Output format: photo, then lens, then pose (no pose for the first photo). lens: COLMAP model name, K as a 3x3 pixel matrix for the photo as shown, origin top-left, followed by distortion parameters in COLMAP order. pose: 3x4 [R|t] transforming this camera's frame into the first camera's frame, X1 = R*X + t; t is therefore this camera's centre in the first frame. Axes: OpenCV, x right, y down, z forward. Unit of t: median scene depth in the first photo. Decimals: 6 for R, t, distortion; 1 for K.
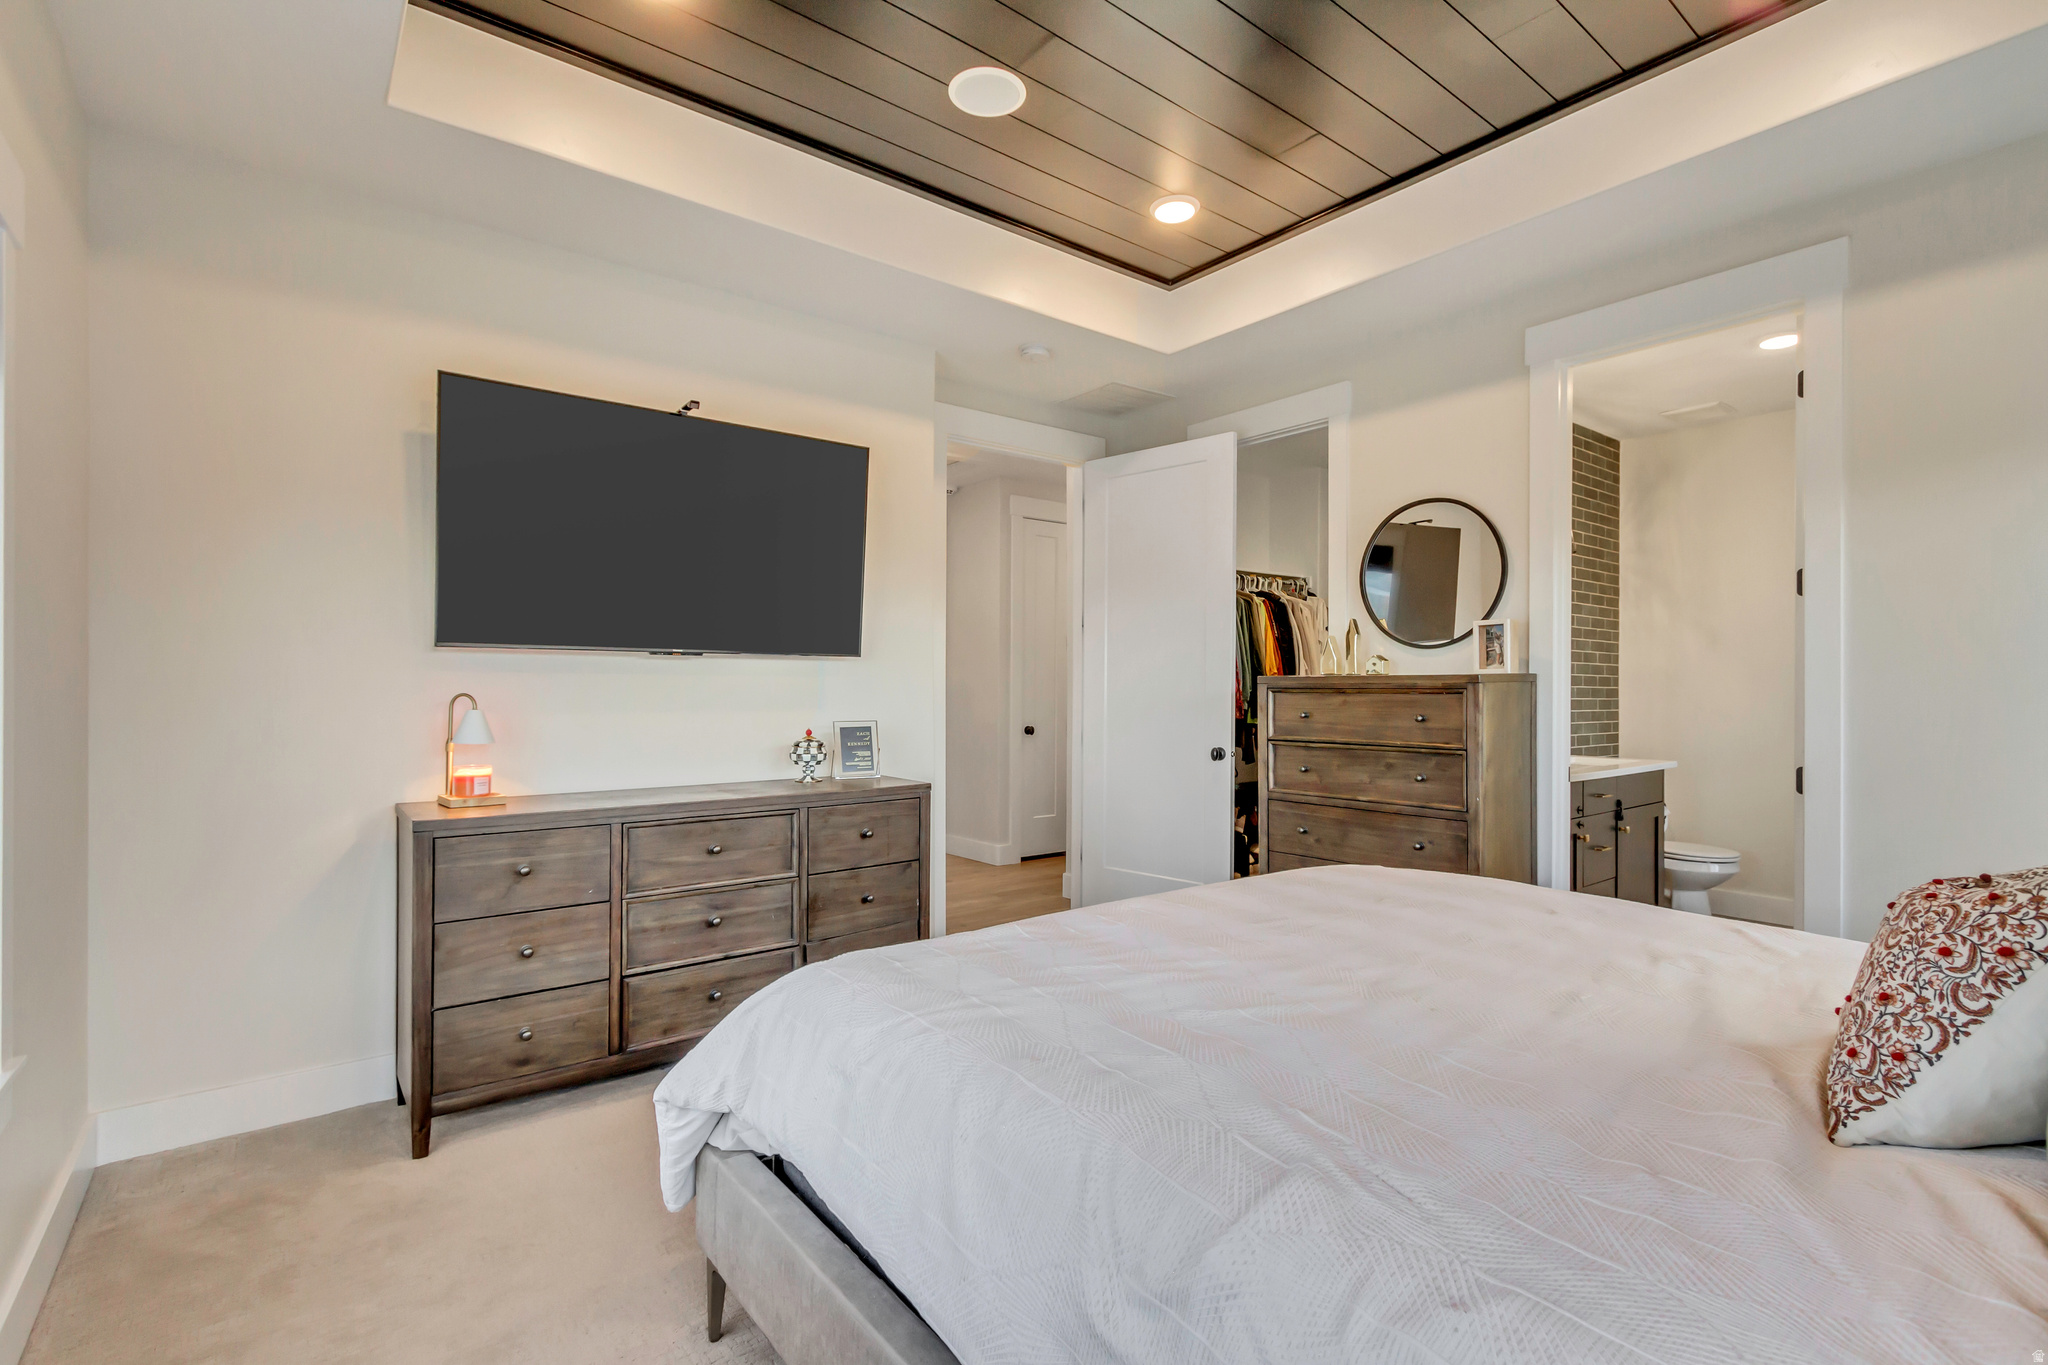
lens RADIAL K [[944.1, 0, 1009.0], [0, 944.1, 682.2], [0, 0, 1]] dist [0.011683, -0.002778]
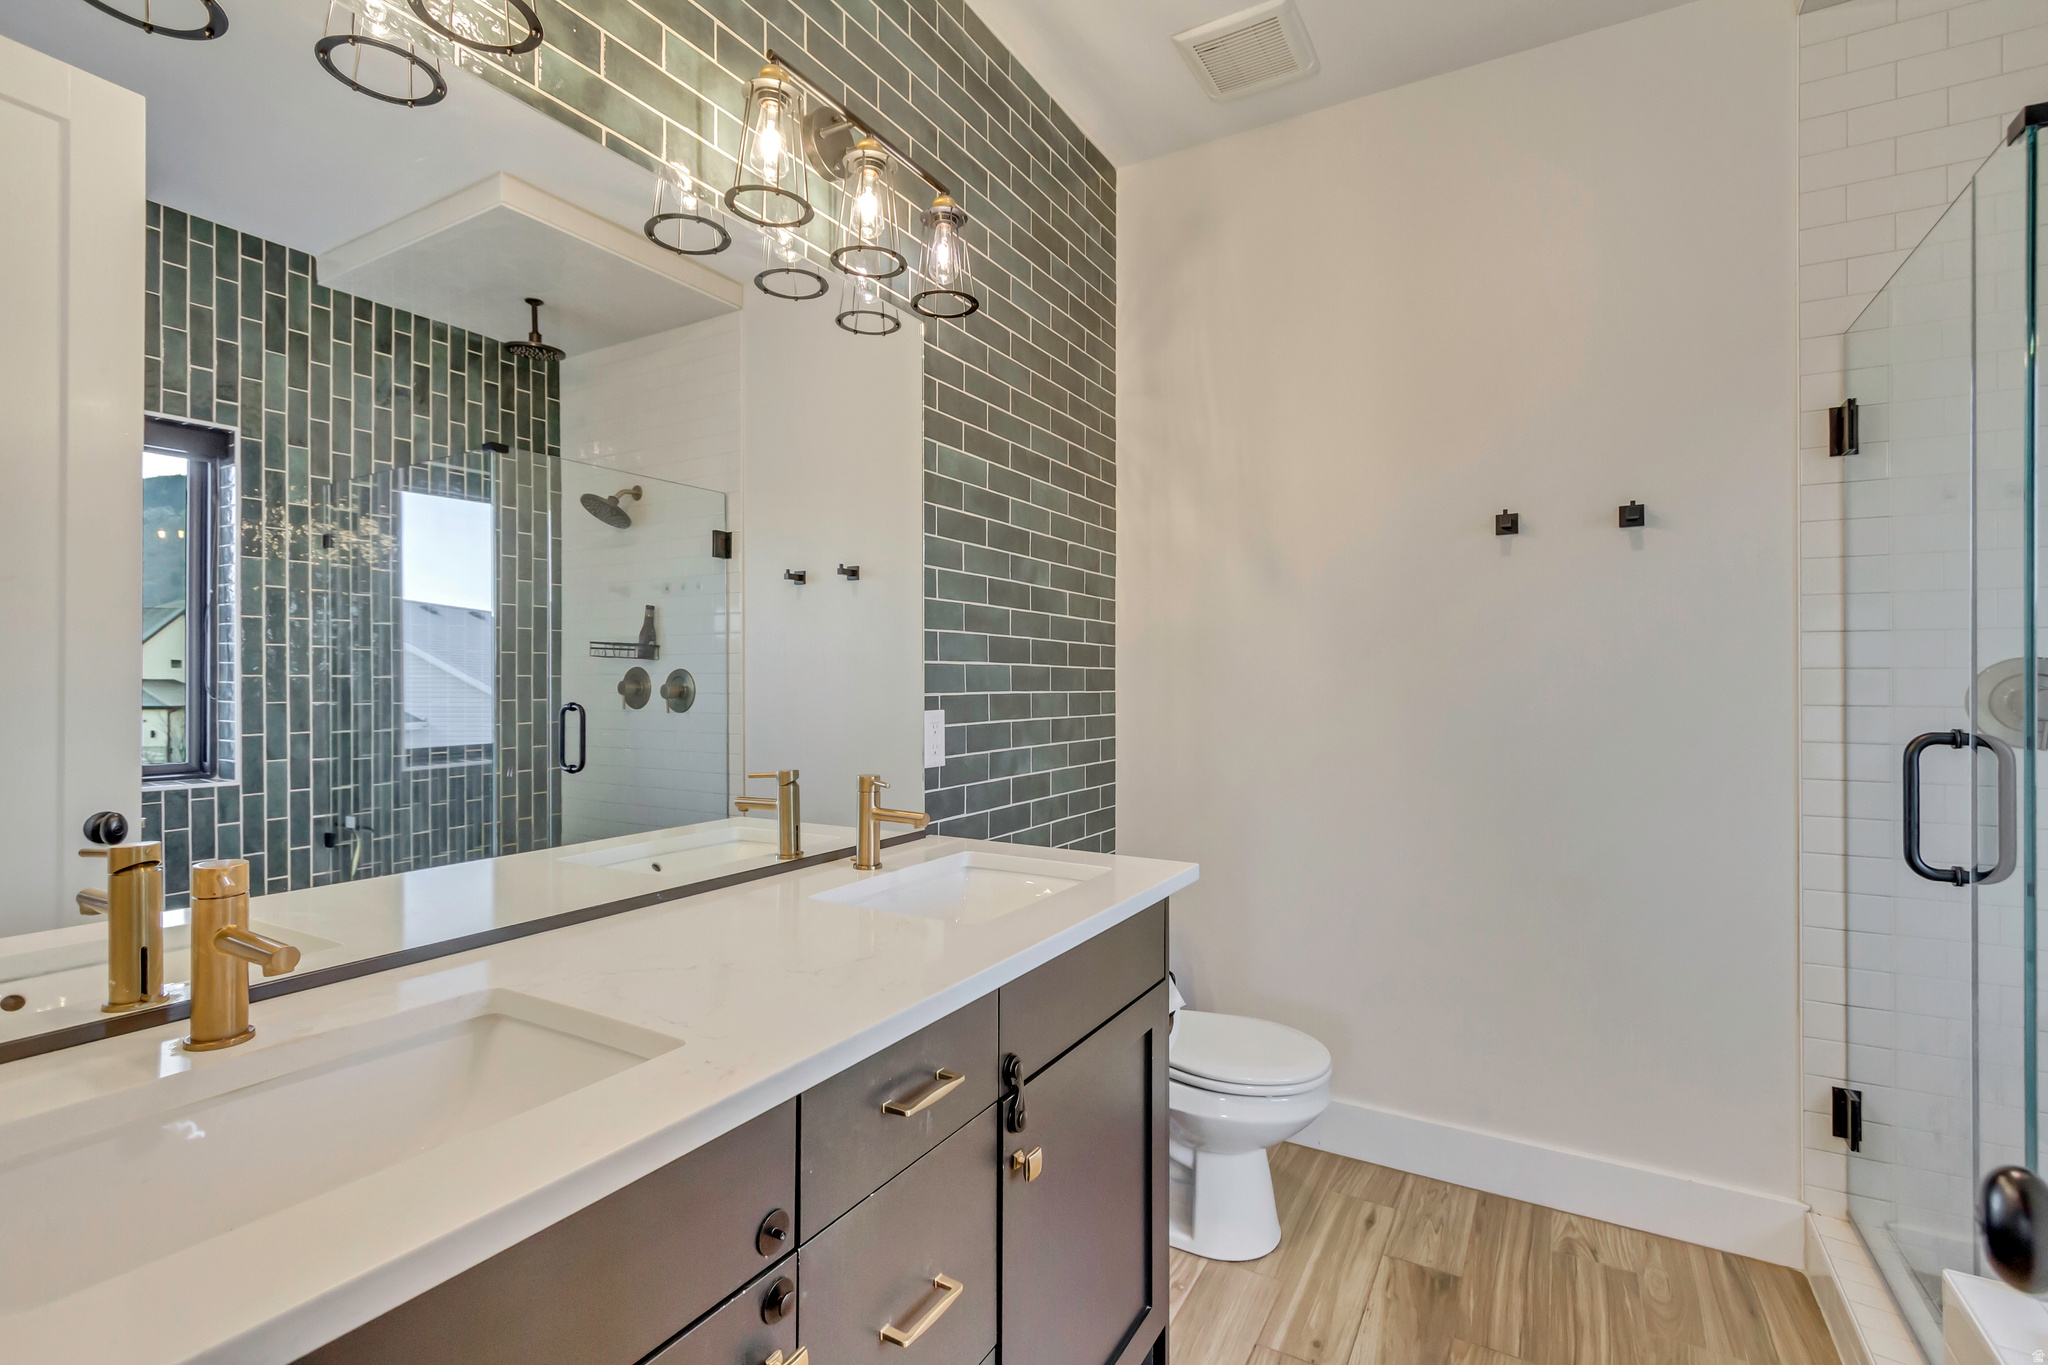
lens RADIAL K [[944.1, 0, 1025.2], [0, 944.1, 668.7], [0, 0, 1]] dist [0.011683, -0.002778]
pose [[0.925000, 0.000050, 0.379966, 0.423382], [0.000128, 1.000000, -0.000442, 0.006235], [-0.379966, 0.000457, 0.925000, 0.577385]]
